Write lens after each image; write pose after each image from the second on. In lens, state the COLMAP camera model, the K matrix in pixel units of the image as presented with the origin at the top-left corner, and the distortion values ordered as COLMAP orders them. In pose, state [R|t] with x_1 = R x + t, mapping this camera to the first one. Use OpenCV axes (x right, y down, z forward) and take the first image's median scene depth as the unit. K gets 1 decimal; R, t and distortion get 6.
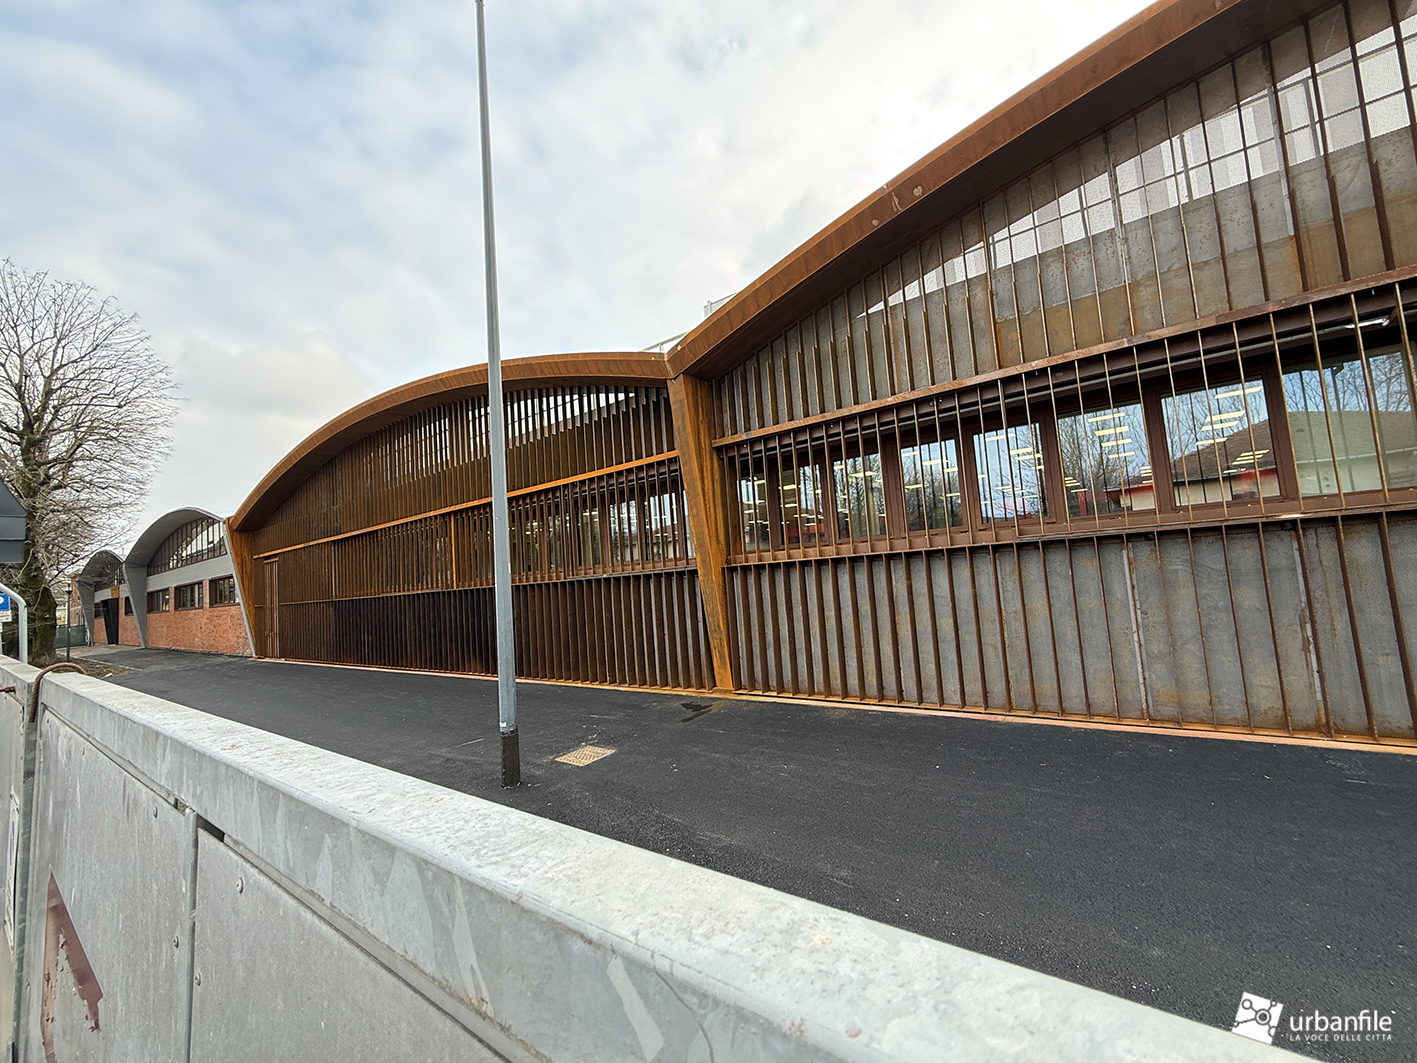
lens RADIAL K [[576.9, 0, 711.2], [0, 576.9, 534.1], [0, 0, 1]] dist [0.000386, 0.000342]
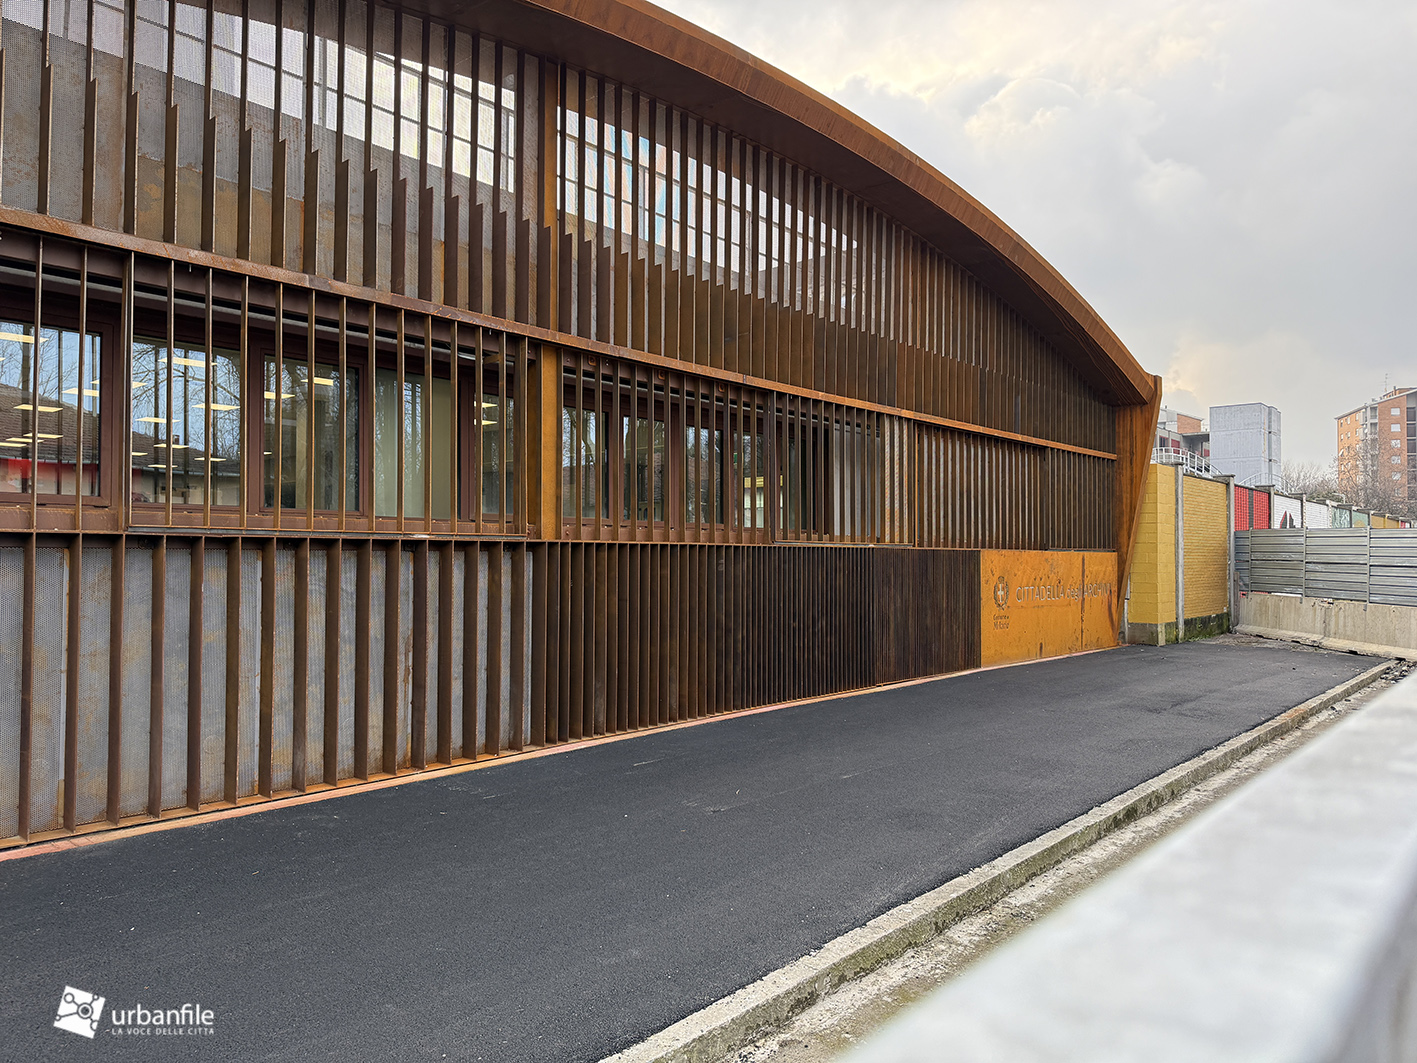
lens RADIAL K [[983.1, 0, 707.1], [0, 983.1, 534.7], [0, 0, 1]] dist [0.029224, -0.015770]
pose [[0.073890, 0.095746, 0.992660, -0.452284], [-0.082797, 0.992533, -0.089570, 0.059259], [-0.993823, -0.075570, 0.081266, 0.344471]]
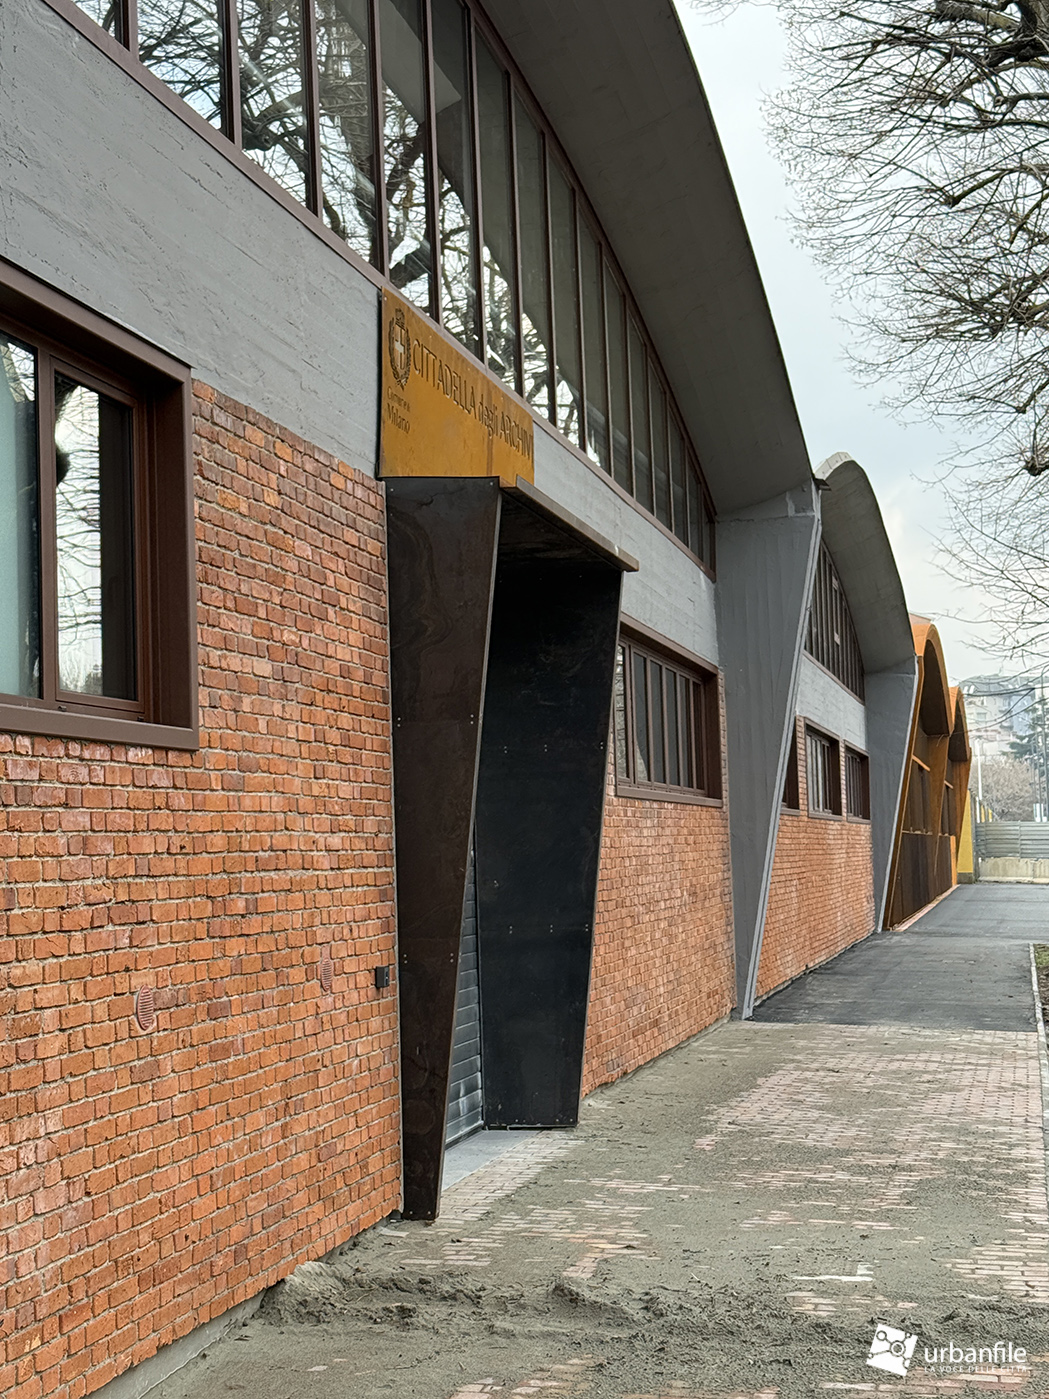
lens RADIAL K [[2263.8, 0, 523.7], [0, 2263.8, 697.6], [0, 0, 1]] dist [0.043810, 0.000000]
pose [[-0.416407, 0.143119, 0.897843, -2.672998], [-0.013971, 0.986409, -0.163716, 0.364867], [-0.909071, -0.080716, -0.408748, 2.248958]]
